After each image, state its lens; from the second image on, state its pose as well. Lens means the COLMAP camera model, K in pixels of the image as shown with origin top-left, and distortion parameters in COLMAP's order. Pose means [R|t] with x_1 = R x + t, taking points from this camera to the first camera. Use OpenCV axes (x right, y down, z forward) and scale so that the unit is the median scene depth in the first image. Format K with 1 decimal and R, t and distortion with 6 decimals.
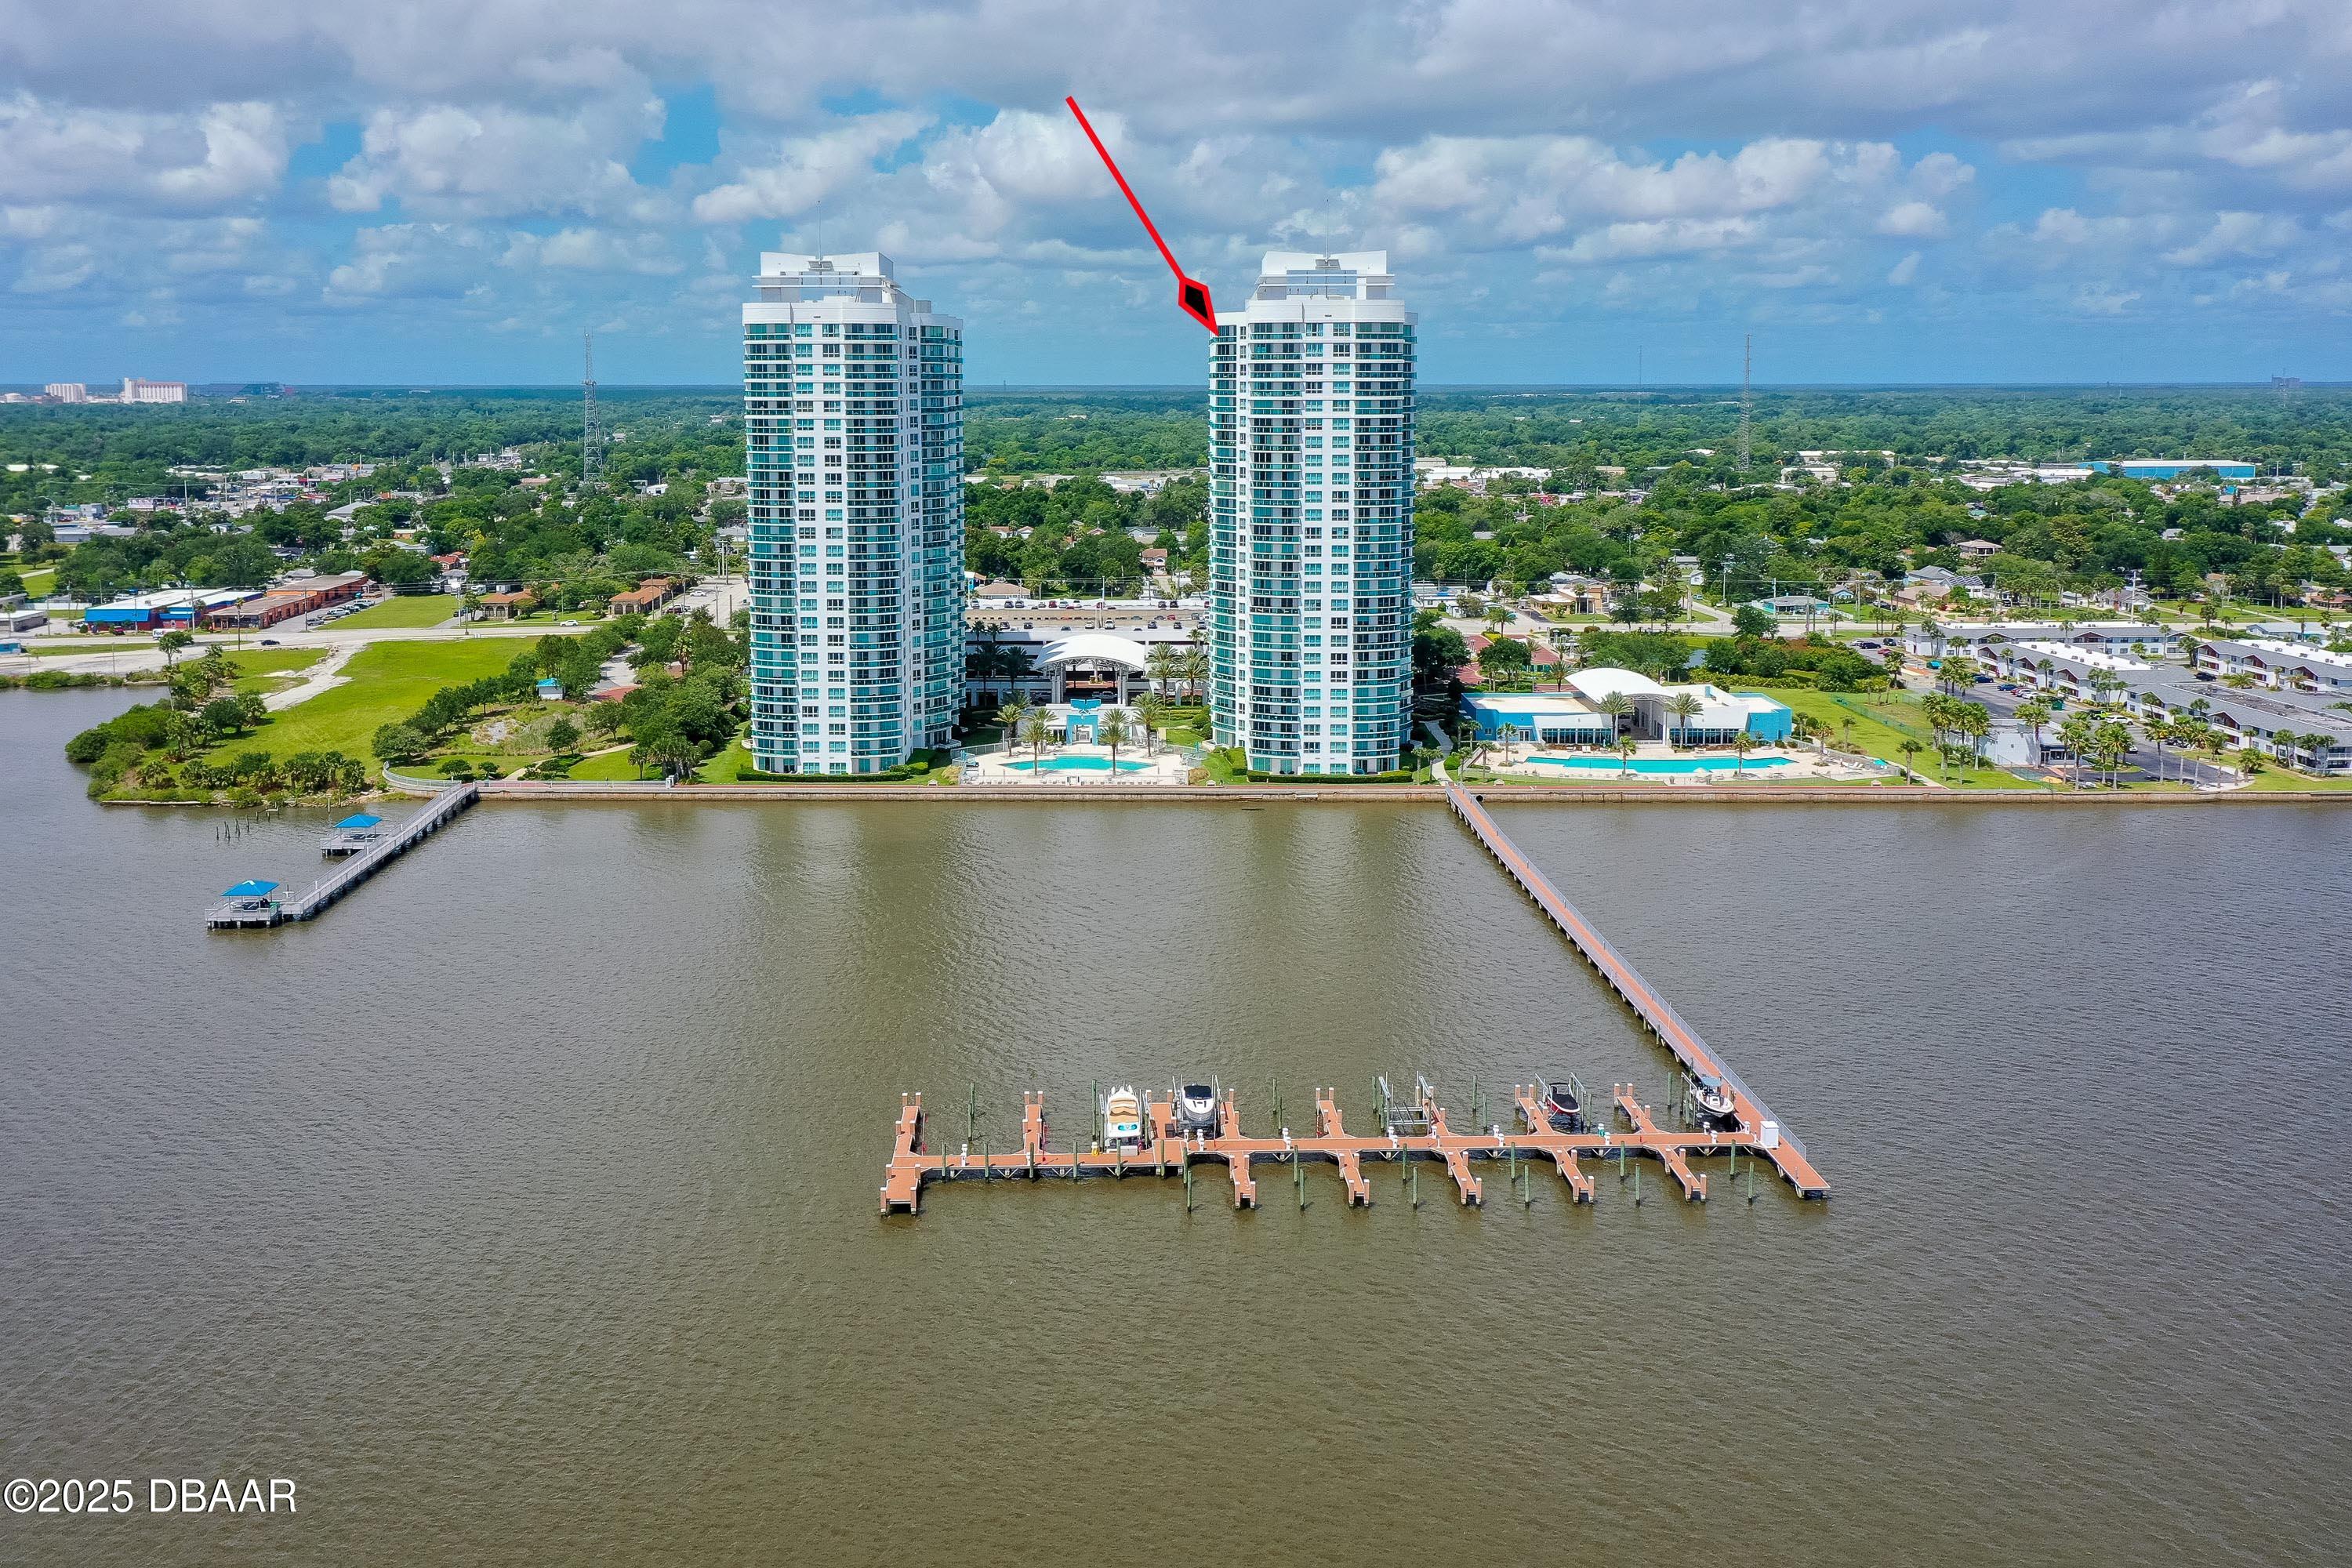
lens RADIAL K [[1893.8, 0, 1194.2], [0, 1893.8, 579.3], [0, 0, 1]] dist [0.005049, -0.000205]
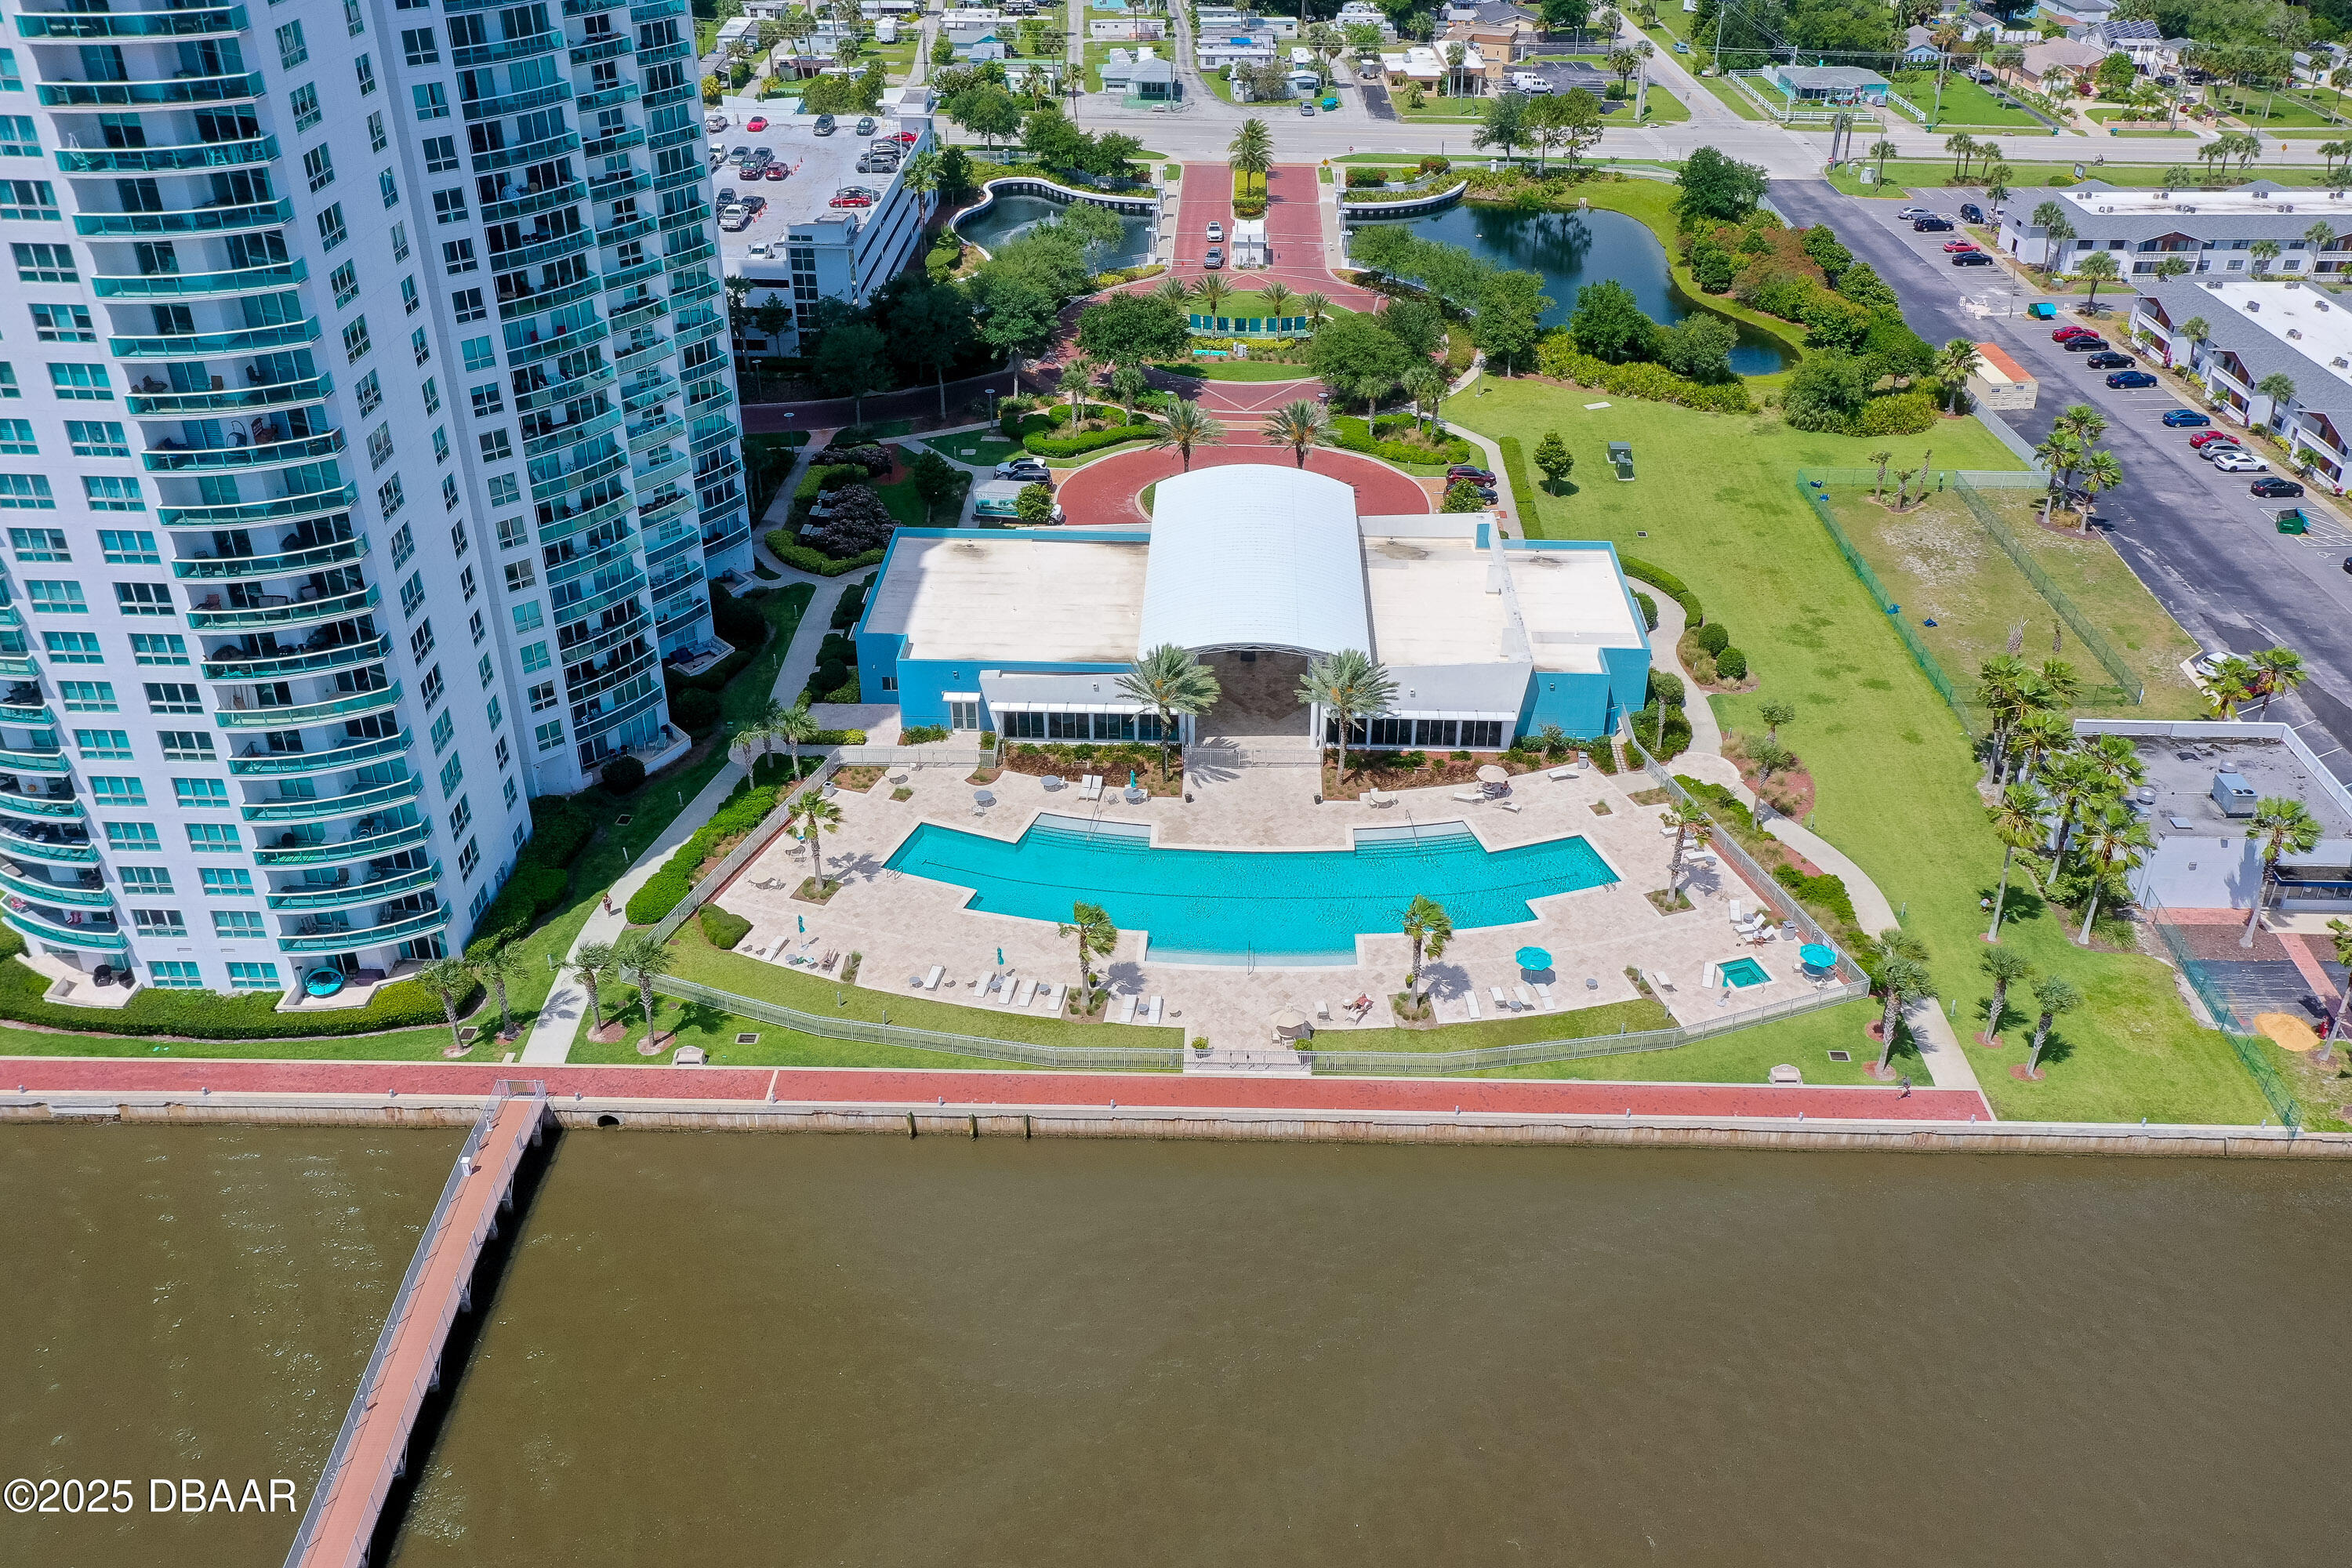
lens RADIAL K [[1929.3, 0, 1257.1], [0, 1929.3, 662.3], [0, 0, 1]] dist [0.010129, 0.003415]
pose [[0.999683, 0.024180, 0.006965, 0.256193], [-0.024966, 0.918521, 0.394583, -0.096960], [0.003144, -0.394632, 0.918834, 0.697884]]
